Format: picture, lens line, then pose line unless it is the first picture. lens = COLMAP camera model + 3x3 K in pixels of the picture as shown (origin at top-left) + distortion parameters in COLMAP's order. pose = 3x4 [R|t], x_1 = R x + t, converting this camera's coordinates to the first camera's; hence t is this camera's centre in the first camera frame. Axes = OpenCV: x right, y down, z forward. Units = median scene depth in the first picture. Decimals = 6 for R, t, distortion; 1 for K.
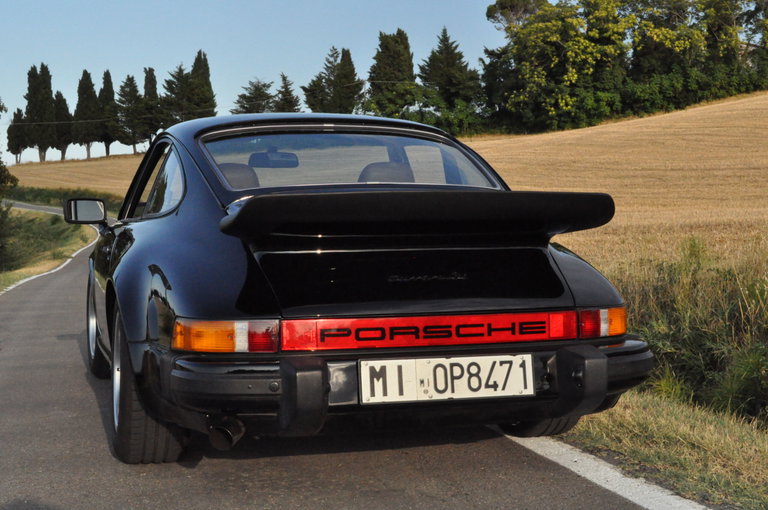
lens RADIAL K [[1150.6, 0, 386.4], [0, 1150.6, 253.7], [0, 0, 1]] dist [-0.011376, 0.000000]
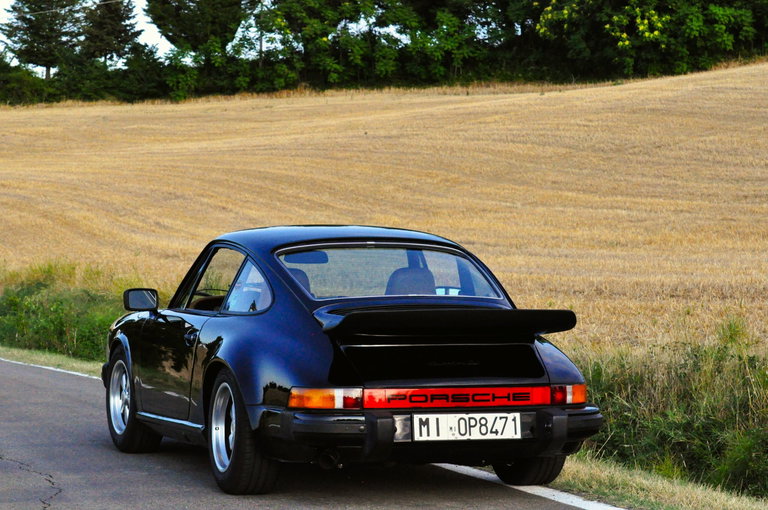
lens RADIAL K [[2352.8, 0, 383.5], [0, 2352.8, 255.7], [0, 0, 1]] dist [-0.108878, 0.000000]
pose [[0.999142, 0.013741, 0.039060, -0.171919], [-0.012880, 0.999670, -0.022216, -0.048915], [-0.039353, 0.021694, 0.998990, -2.012093]]
